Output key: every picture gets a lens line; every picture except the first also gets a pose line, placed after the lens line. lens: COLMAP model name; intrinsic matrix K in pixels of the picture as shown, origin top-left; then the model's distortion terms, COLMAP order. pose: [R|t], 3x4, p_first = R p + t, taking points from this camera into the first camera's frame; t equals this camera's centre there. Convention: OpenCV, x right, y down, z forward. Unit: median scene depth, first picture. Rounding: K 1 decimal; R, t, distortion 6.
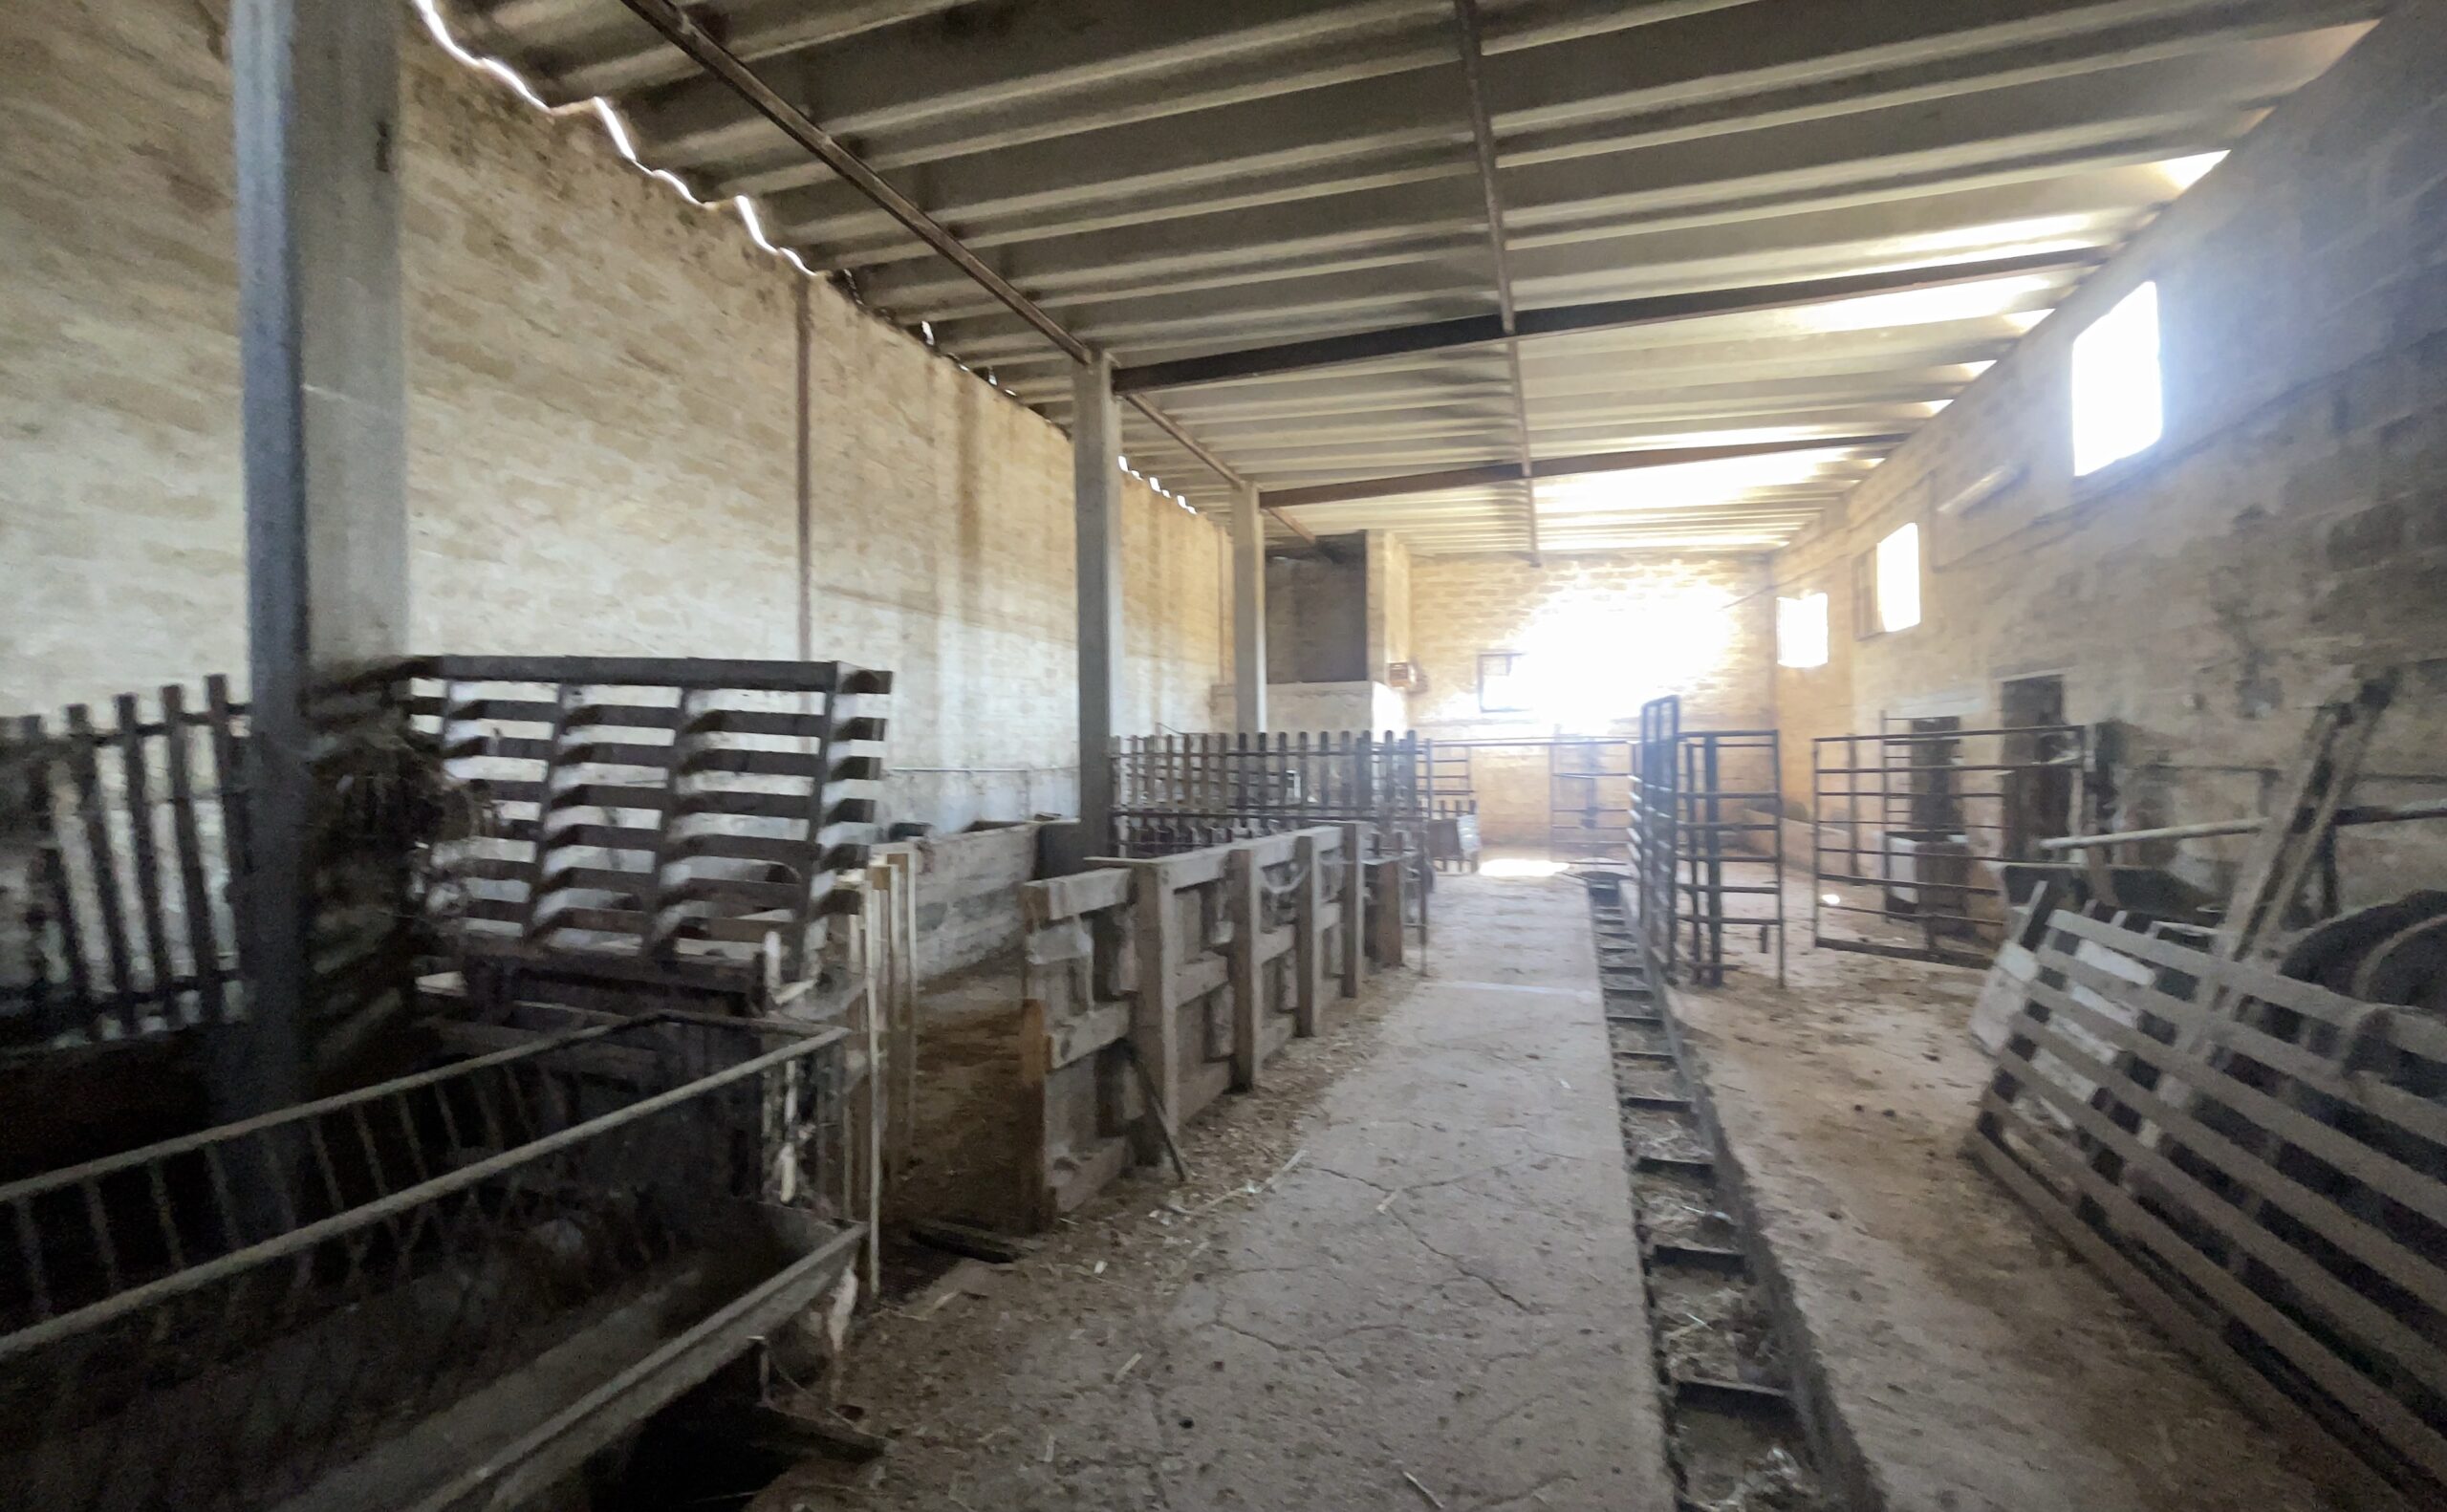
lens RADIAL K [[978.8, 0, 1230.0], [0, 978.8, 749.3], [0, 0, 1]] dist [-0.002025, 0.001671]
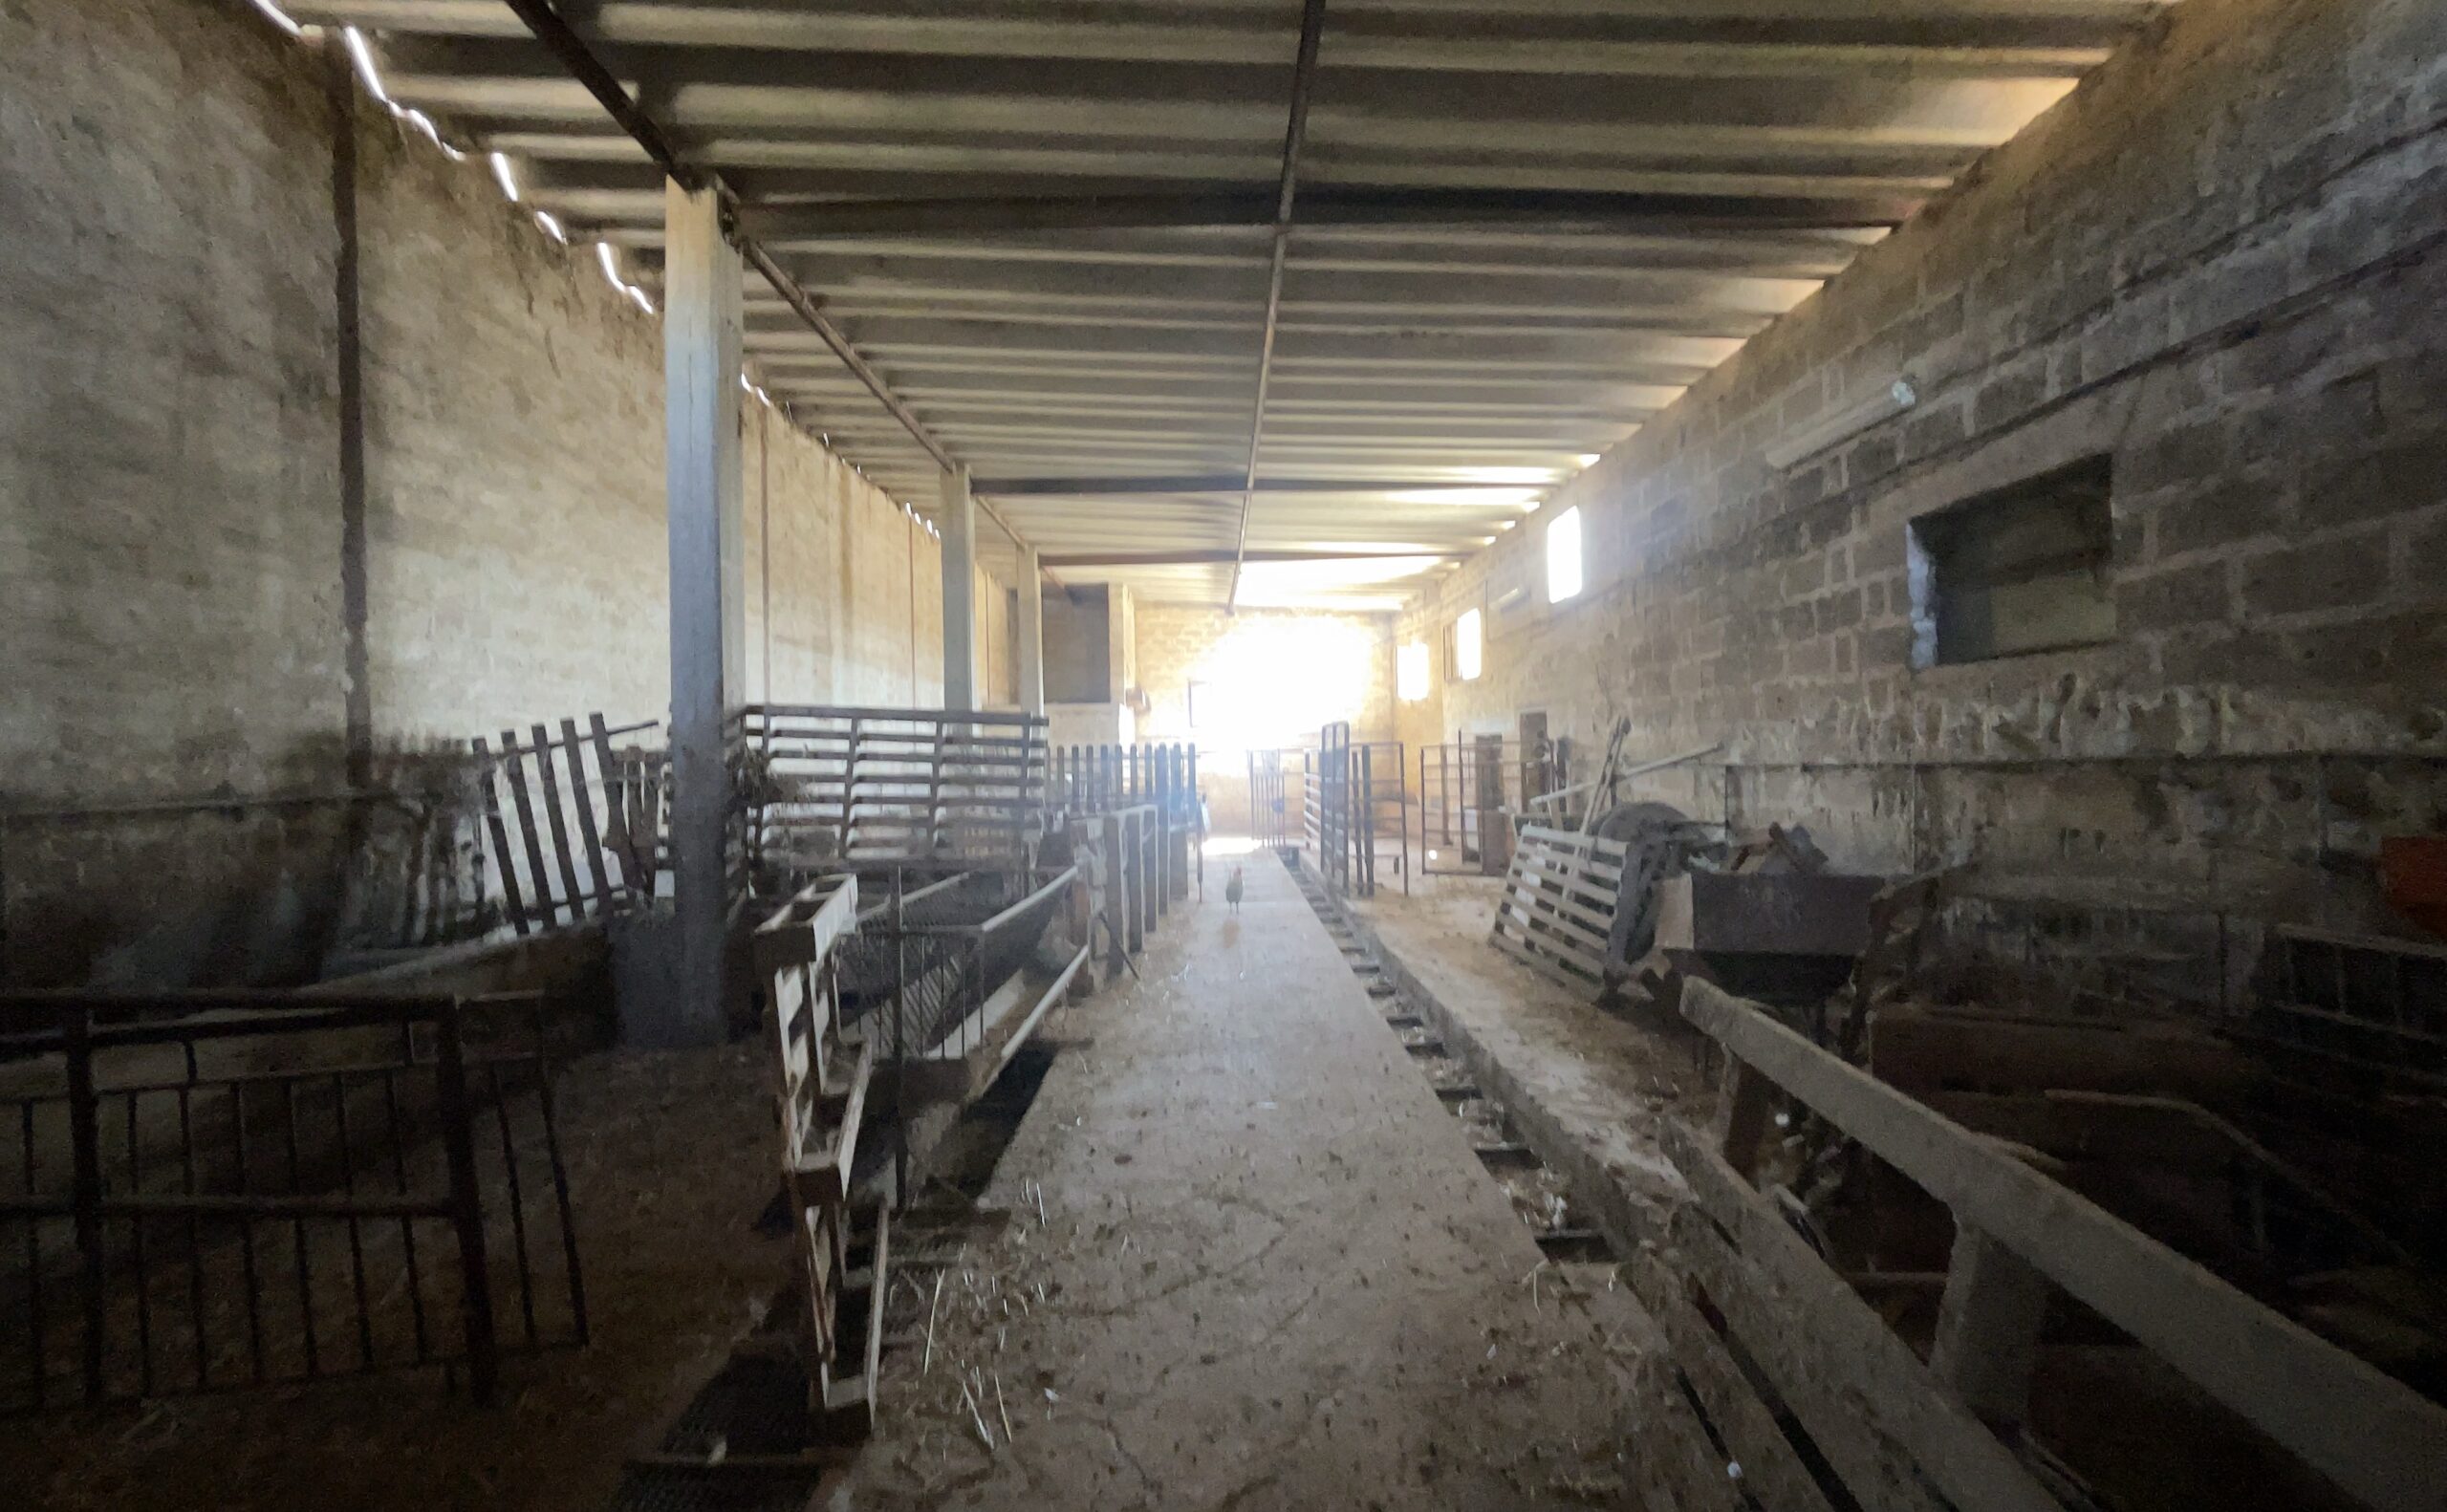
lens RADIAL K [[978.8, 0, 1221.5], [0, 978.8, 761.4], [0, 0, 1]] dist [-0.002025, 0.001671]
pose [[0.942408, -0.008164, 0.334366, -0.253677], [0.007734, 0.999967, 0.002617, 0.005223], [-0.334376, 0.000120, 0.942440, -0.406967]]
